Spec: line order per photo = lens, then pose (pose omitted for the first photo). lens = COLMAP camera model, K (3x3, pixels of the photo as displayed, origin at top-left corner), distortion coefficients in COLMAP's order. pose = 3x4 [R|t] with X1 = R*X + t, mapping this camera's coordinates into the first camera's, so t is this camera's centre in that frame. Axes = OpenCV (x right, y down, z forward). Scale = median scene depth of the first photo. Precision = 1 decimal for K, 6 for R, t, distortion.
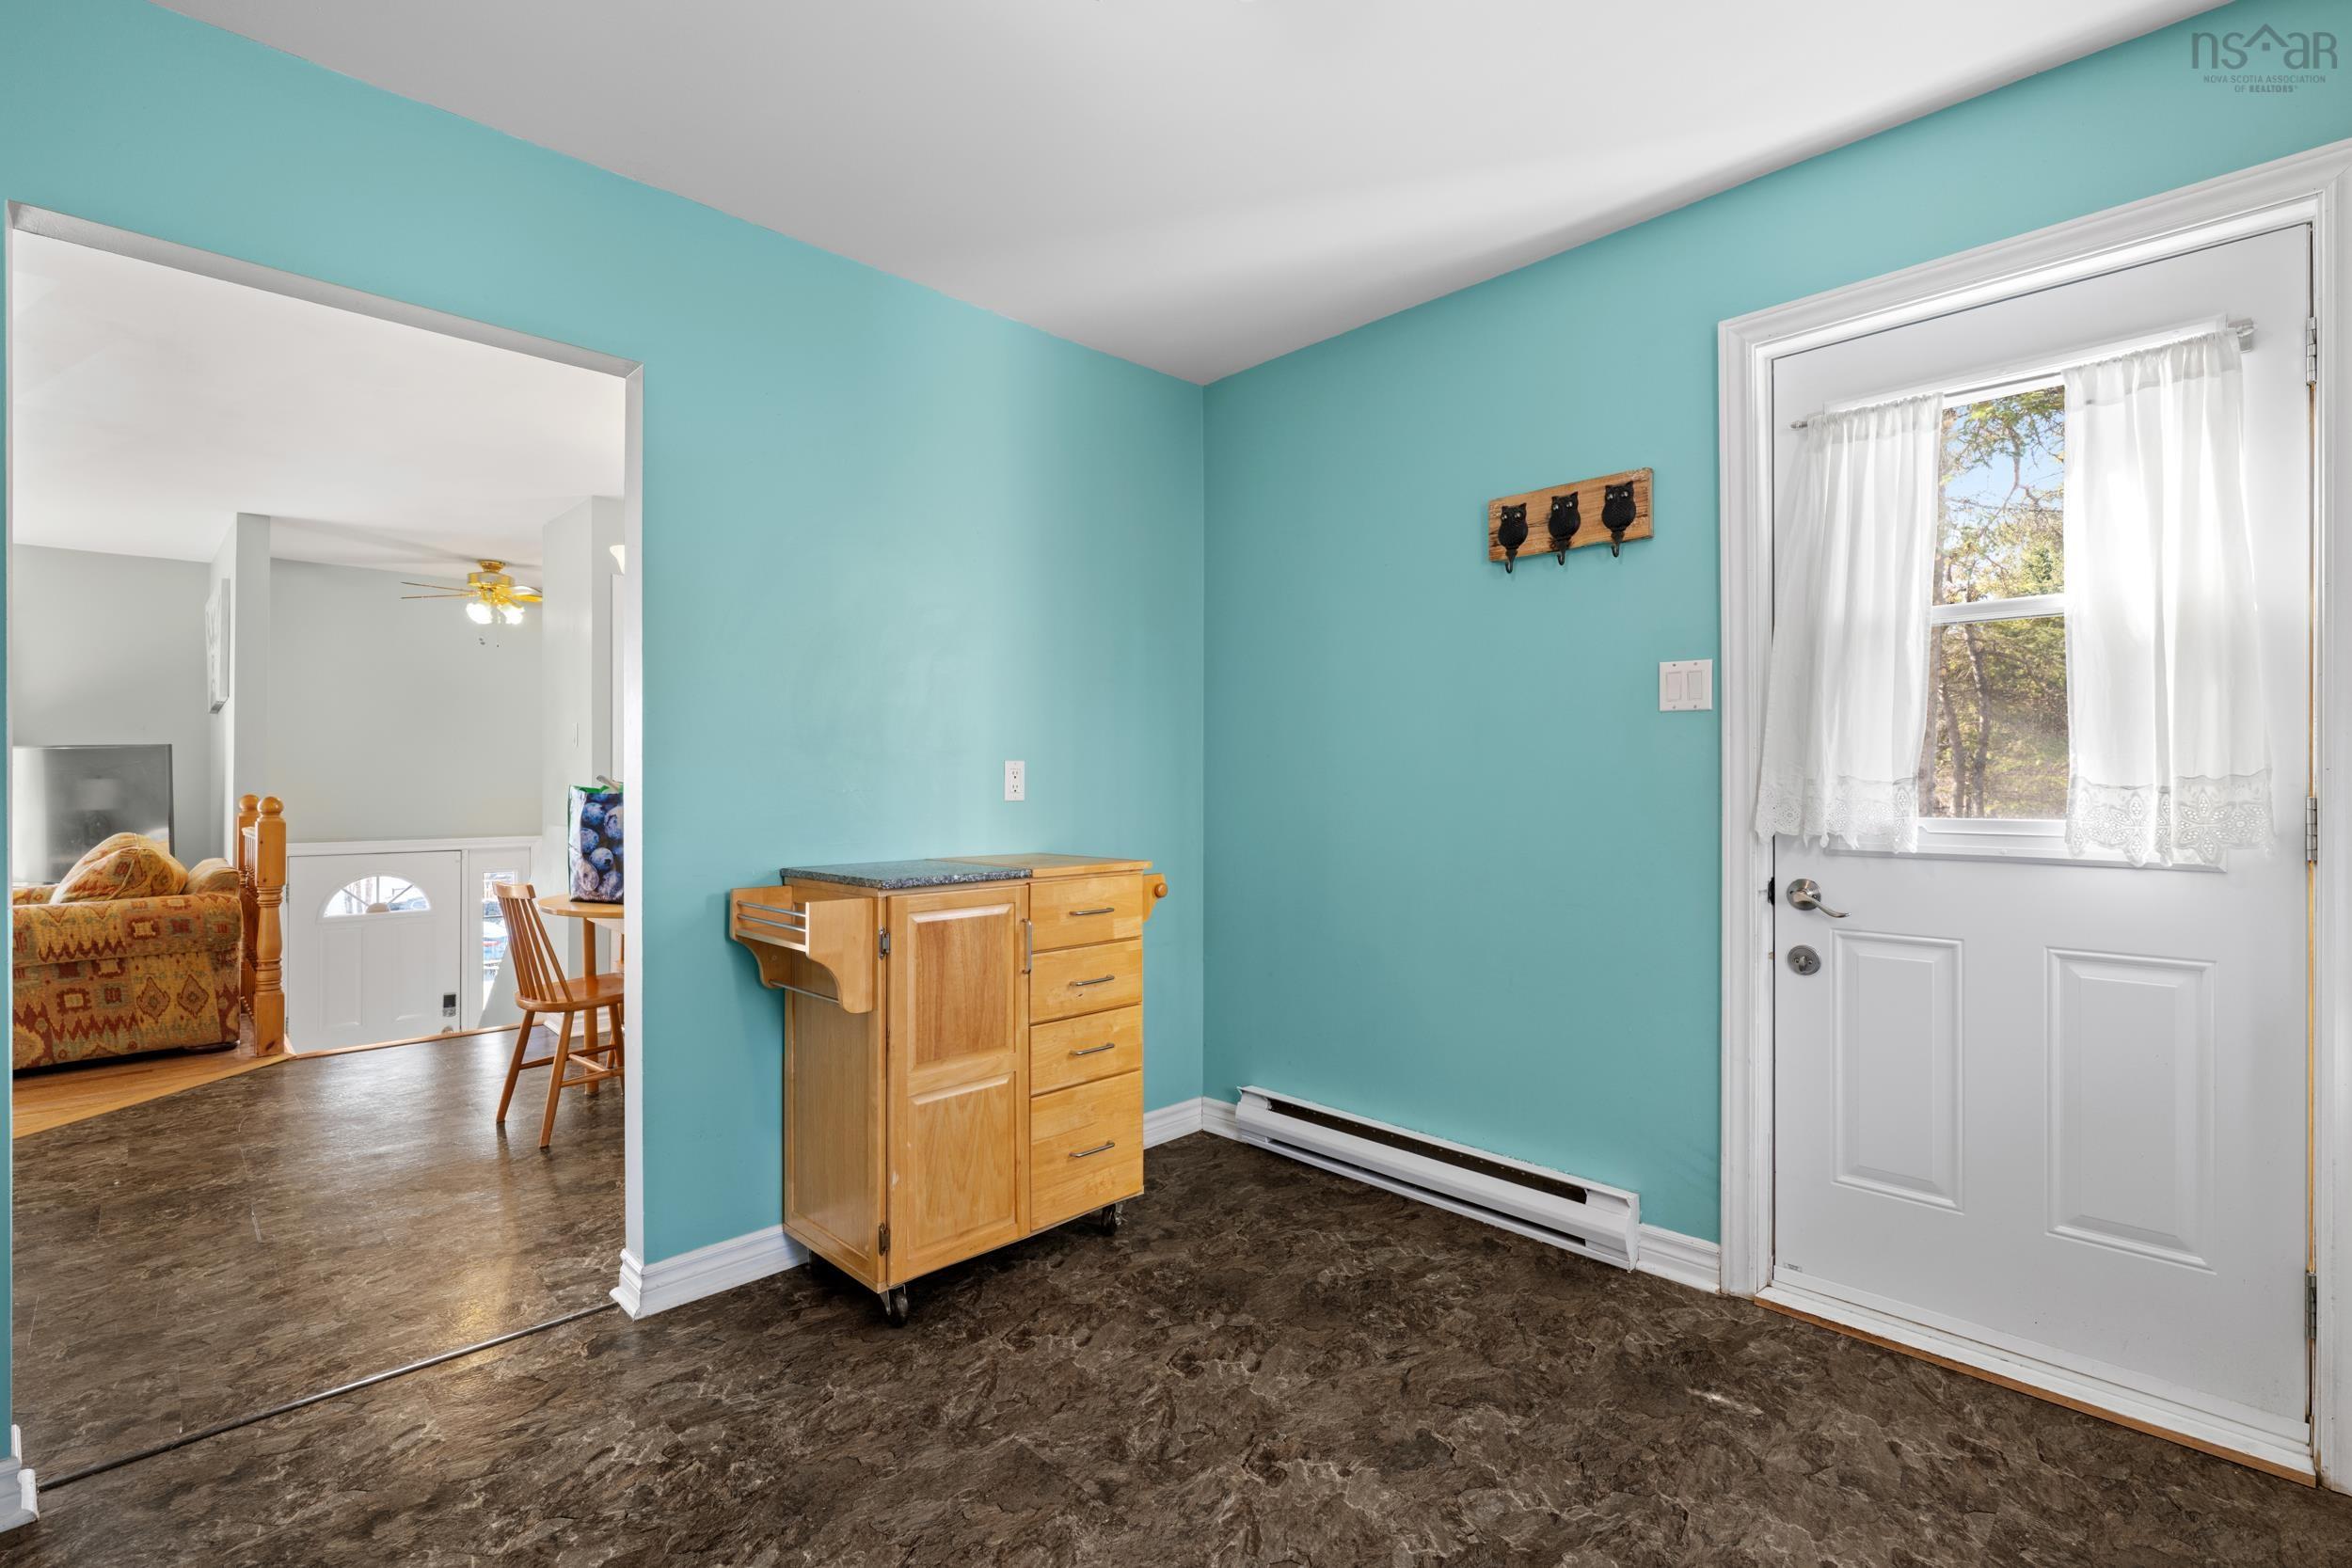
lens RADIAL K [[1067.1, 0, 1192.4], [0, 1067.1, 778.3], [0, 0, 1]] dist [0.002669, -0.000583]
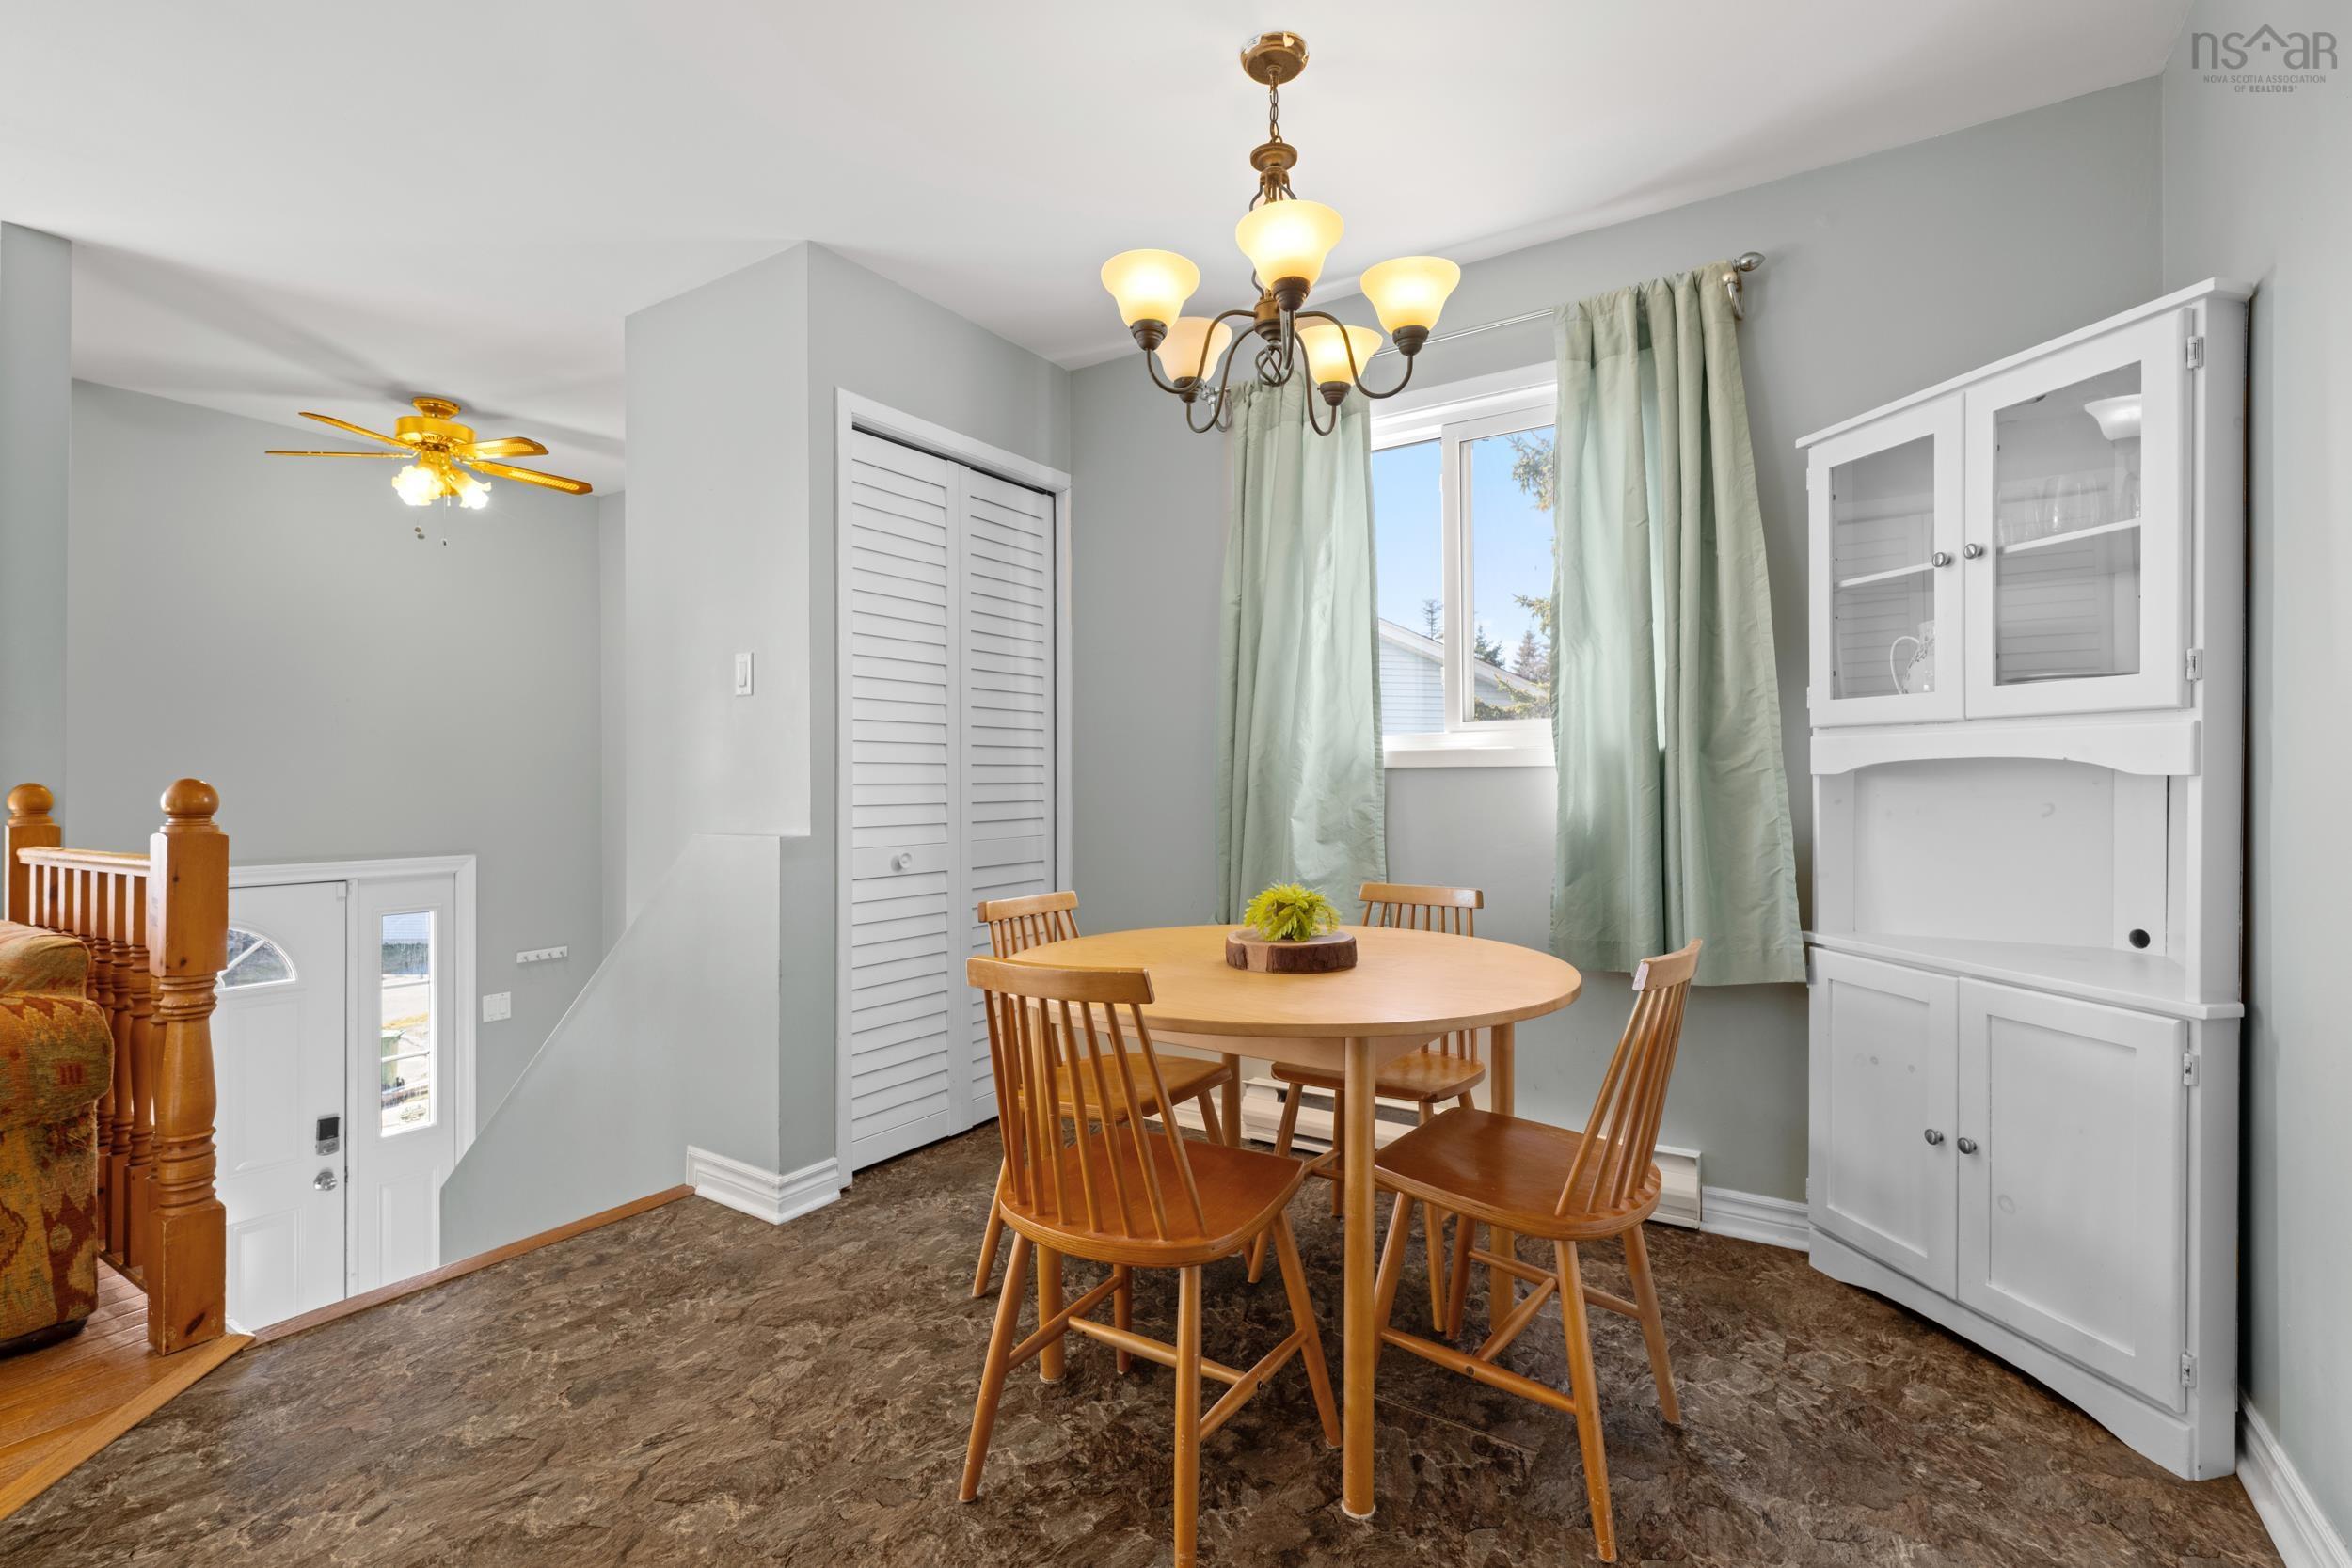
lens RADIAL K [[1067.1, 0, 1190.8], [0, 1067.1, 782.2], [0, 0, 1]] dist [0.002669, -0.000583]
pose [[0.974624, -0.003947, 0.223813, -0.575520], [0.004130, 0.999991, -0.000351, 0.021400], [-0.223810, 0.001267, 0.974632, 0.480669]]
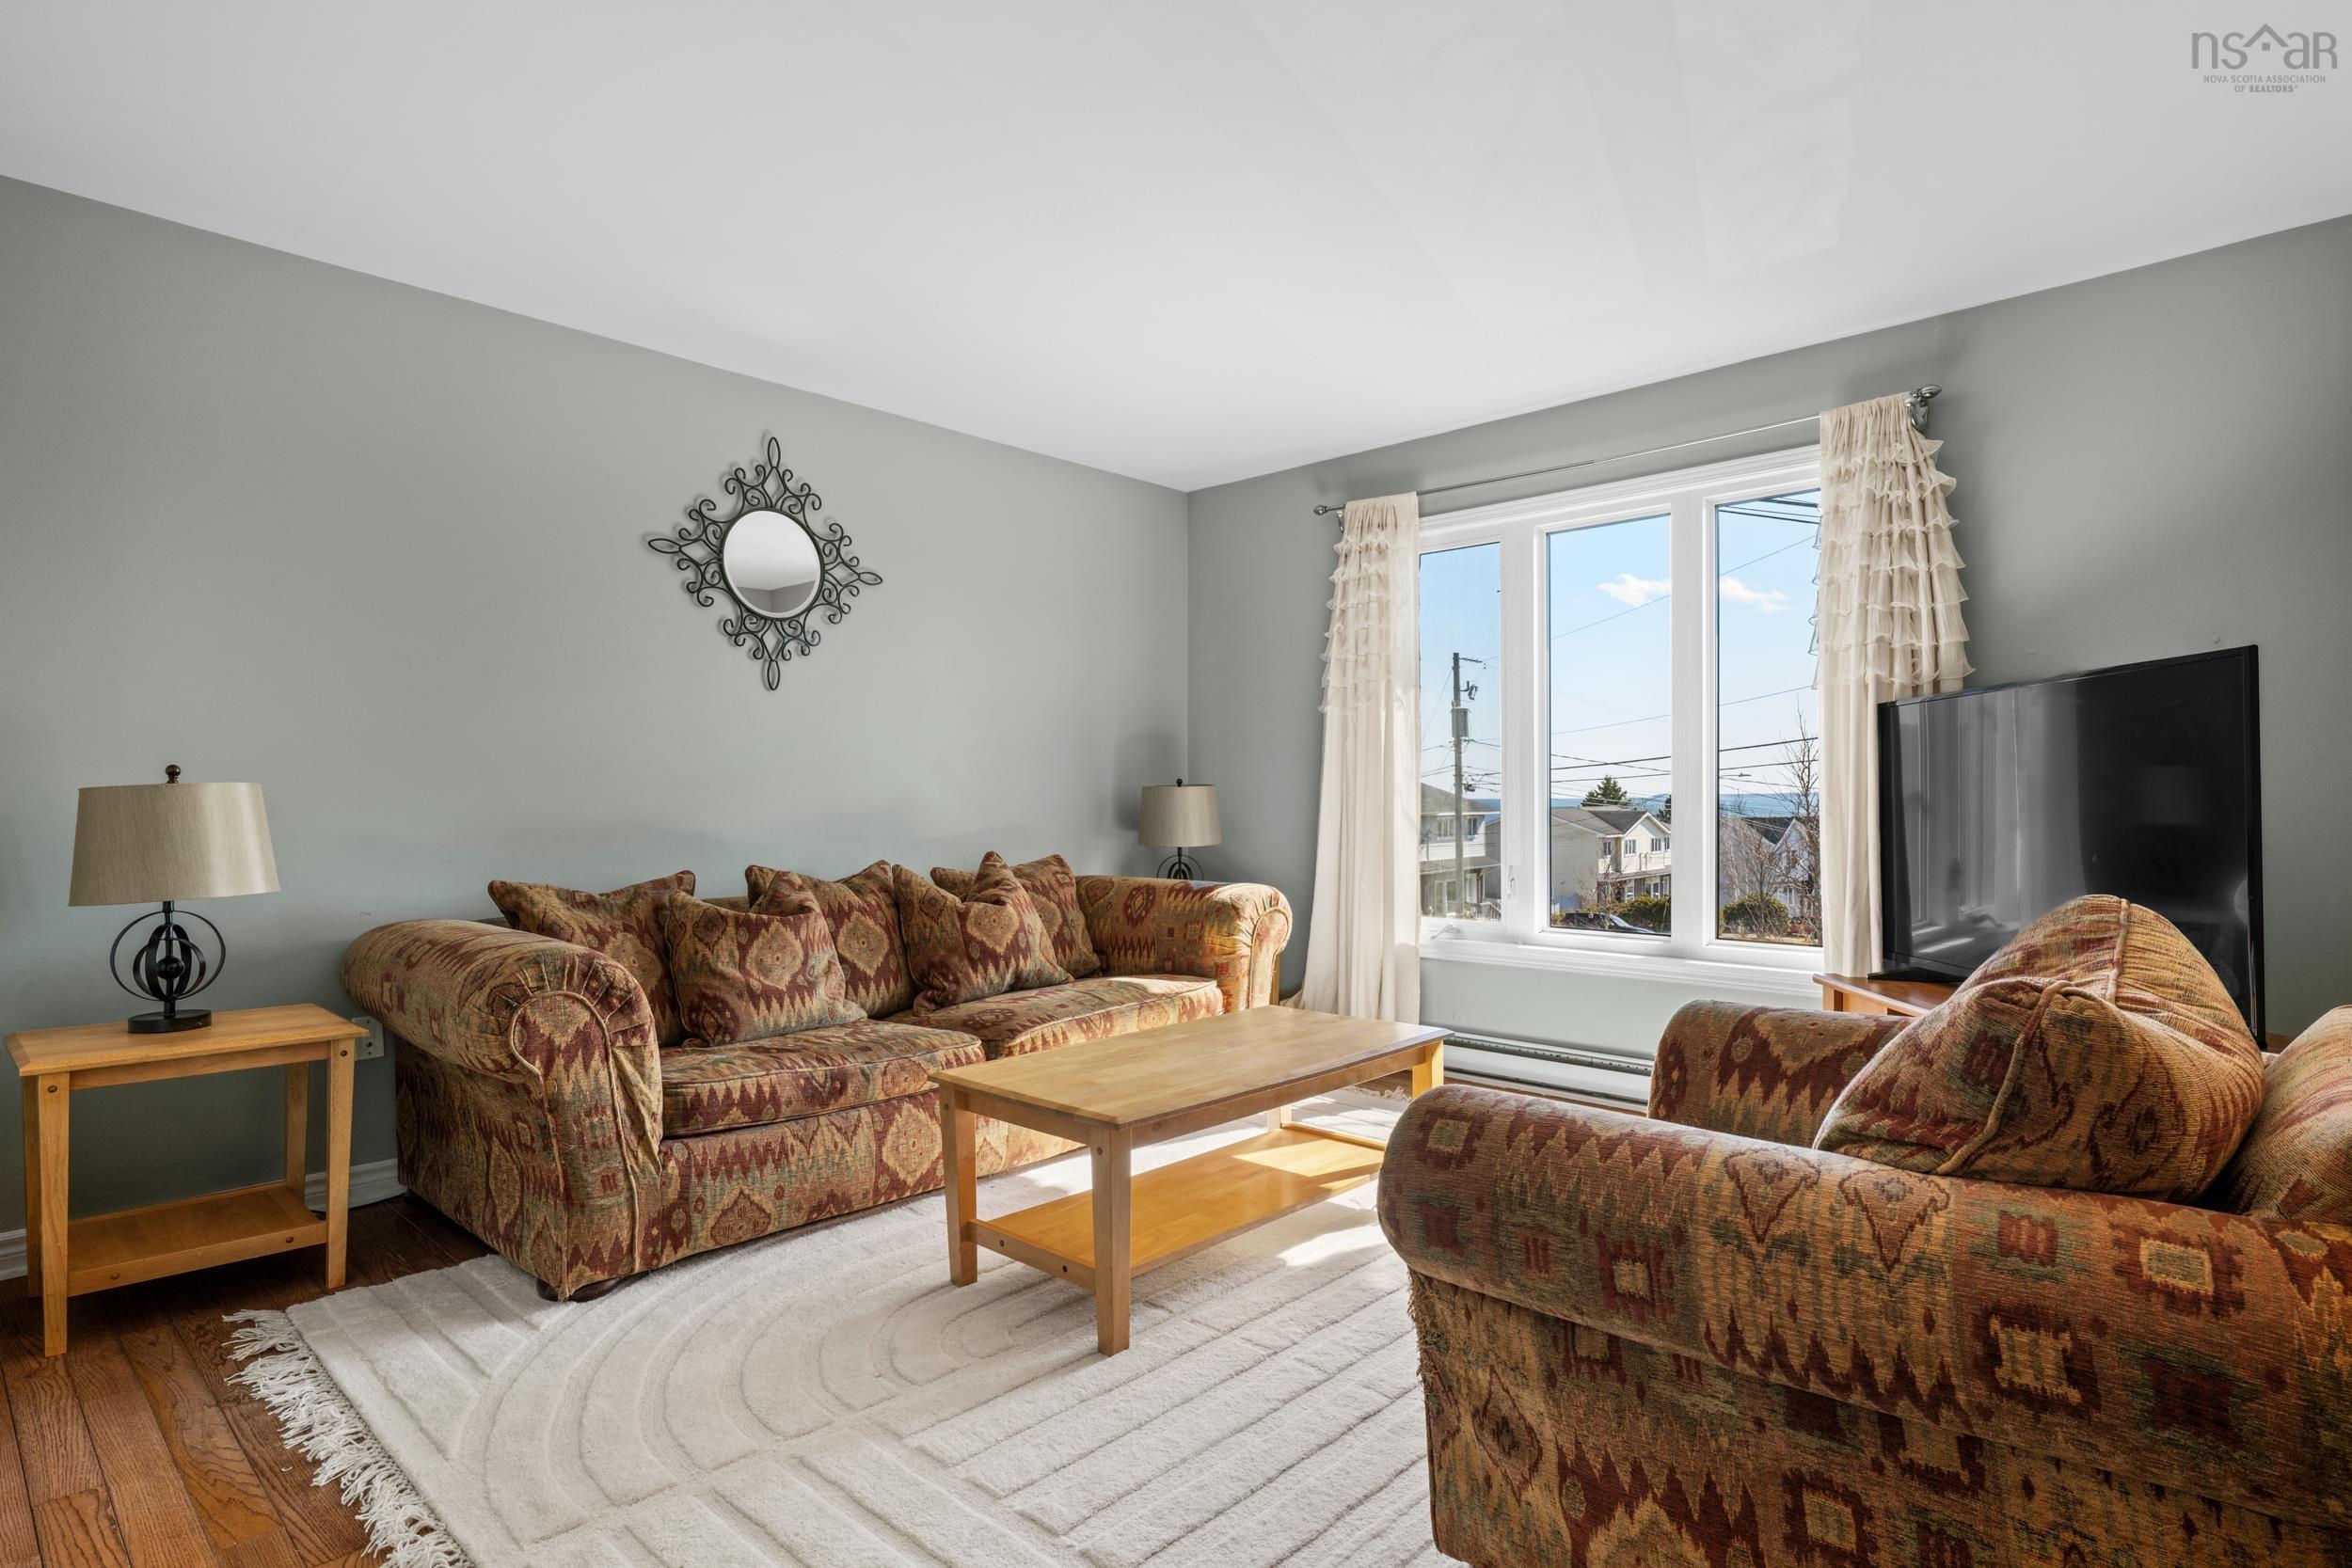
lens RADIAL K [[1205.1, 0, 1182.4], [0, 1205.1, 812.6], [0, 0, 1]] dist [0.001930, -0.002071]
pose [[0.044429, 0.013678, -0.998919, -0.739239], [0.004520, 0.999893, 0.013892, 0.021924], [0.999002, -0.005132, 0.044362, 0.812622]]
